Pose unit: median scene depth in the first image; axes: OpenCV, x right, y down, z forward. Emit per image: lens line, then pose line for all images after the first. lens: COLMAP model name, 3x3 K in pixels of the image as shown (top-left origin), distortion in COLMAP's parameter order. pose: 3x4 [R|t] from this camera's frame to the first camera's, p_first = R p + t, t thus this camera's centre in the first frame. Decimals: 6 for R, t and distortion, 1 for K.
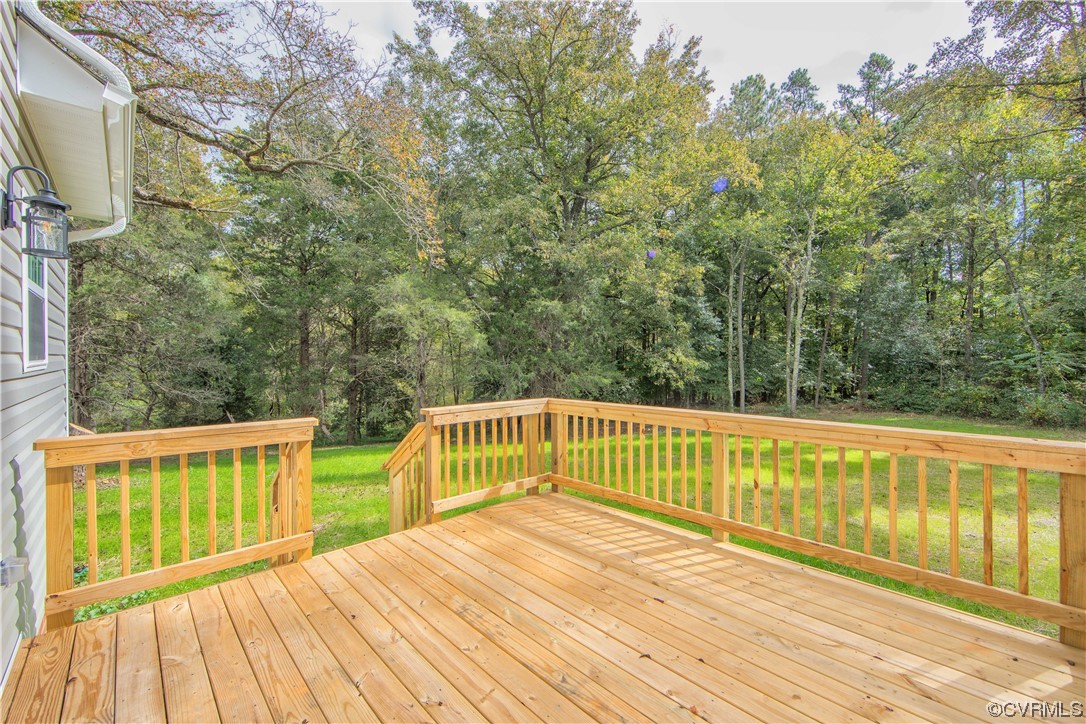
lens RADIAL K [[432.6, 0, 558.3], [0, 432.6, 358.6], [0, 0, 1]] dist [-0.014074, 0.002810]
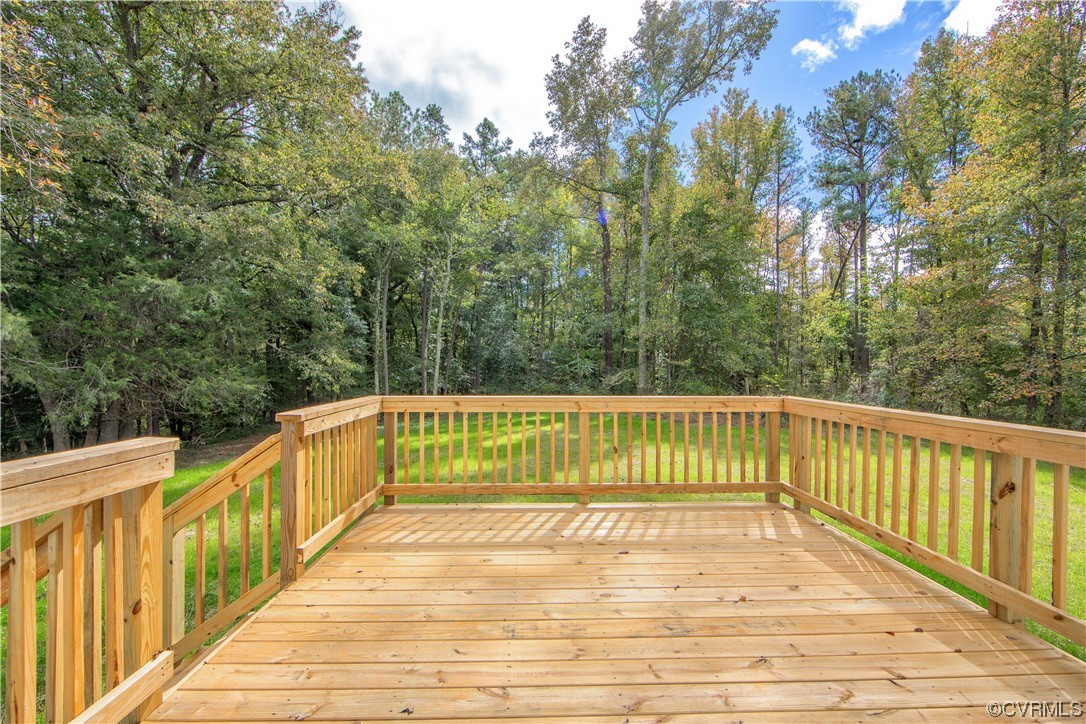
lens RADIAL K [[432.6, 0, 535.7], [0, 432.6, 363.8], [0, 0, 1]] dist [-0.014074, 0.002810]
pose [[0.687057, 0.008670, 0.726552, -0.104621], [-0.007233, 0.999961, -0.005093, 0.007866], [-0.726568, -0.001756, 0.687093, 0.050148]]
